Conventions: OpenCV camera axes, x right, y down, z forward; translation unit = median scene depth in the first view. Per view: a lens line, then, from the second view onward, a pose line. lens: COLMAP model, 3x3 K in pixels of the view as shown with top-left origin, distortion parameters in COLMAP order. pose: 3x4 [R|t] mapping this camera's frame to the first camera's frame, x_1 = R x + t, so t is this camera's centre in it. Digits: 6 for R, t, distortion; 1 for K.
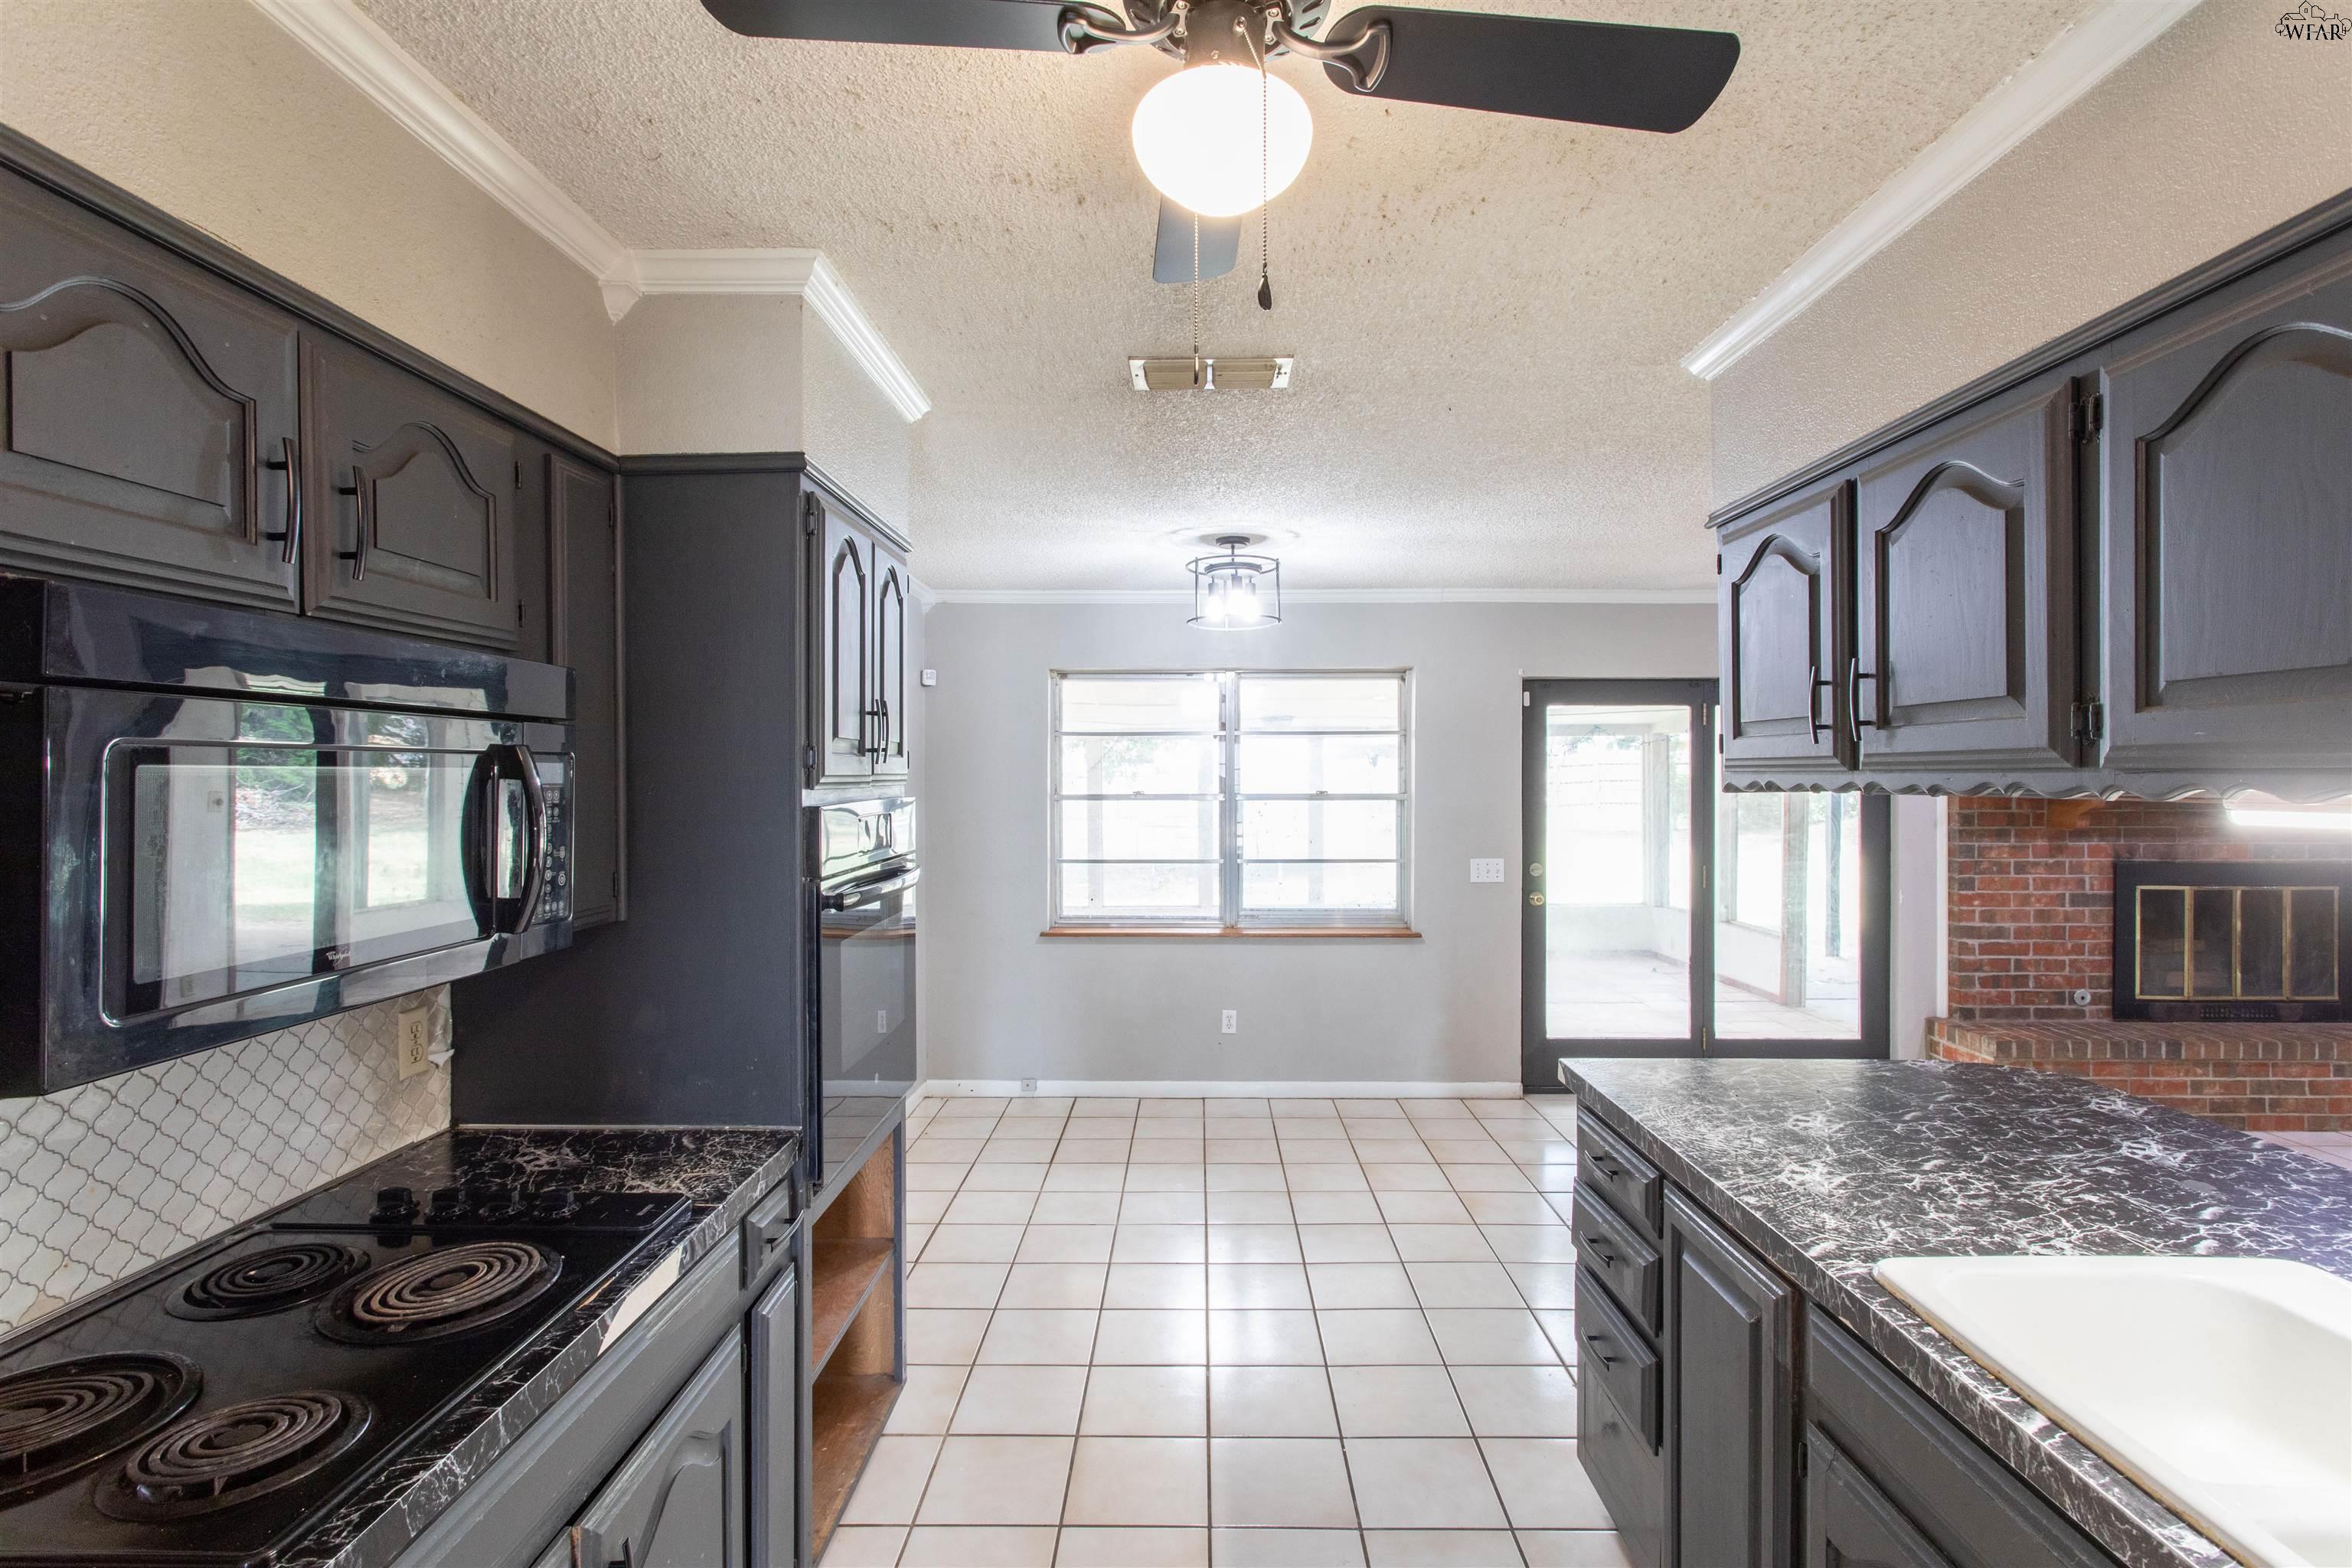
lens RADIAL K [[1128.6, 0, 1167.9], [0, 1128.6, 780.8], [0, 0, 1]] dist [-0.000779, 0.000471]
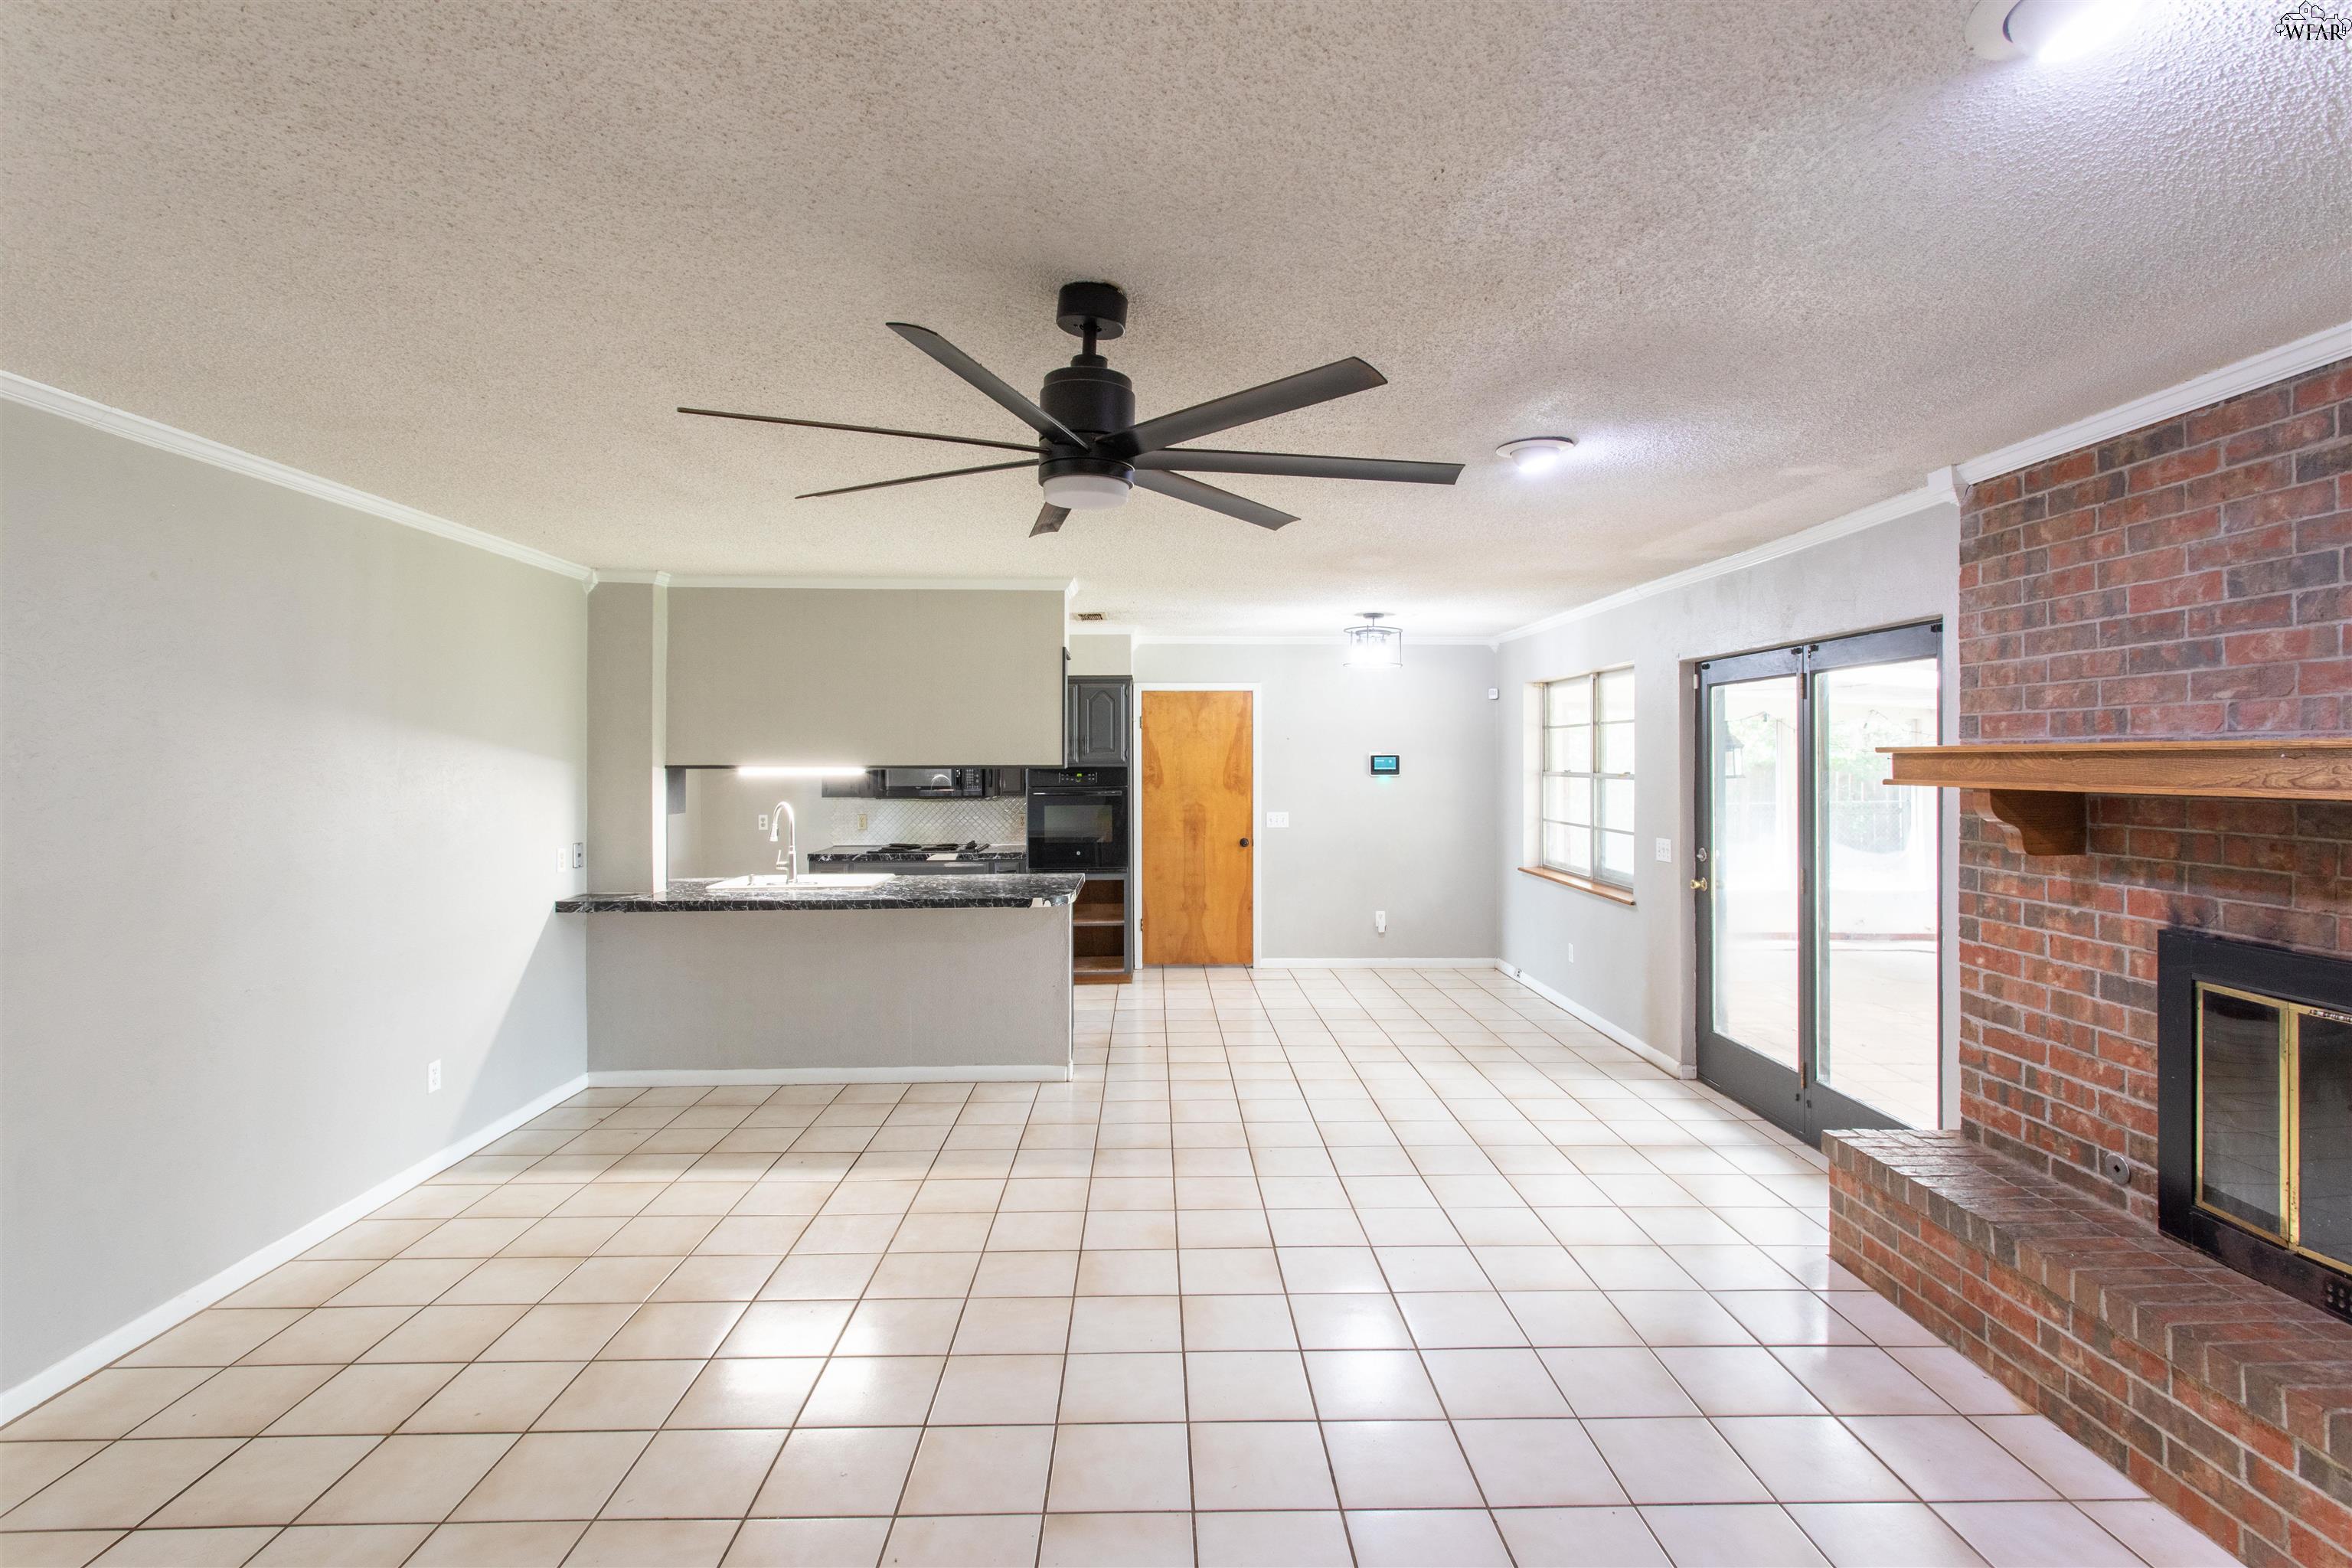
lens RADIAL K [[1128.6, 0, 1231.0], [0, 1128.6, 757.6], [0, 0, 1]] dist [-0.000779, 0.000471]
pose [[0.090847, 0.001932, -0.995863, 1.313767], [-0.005176, 0.999986, 0.001468, -0.004952], [0.995851, 0.005021, 0.090856, 0.522965]]
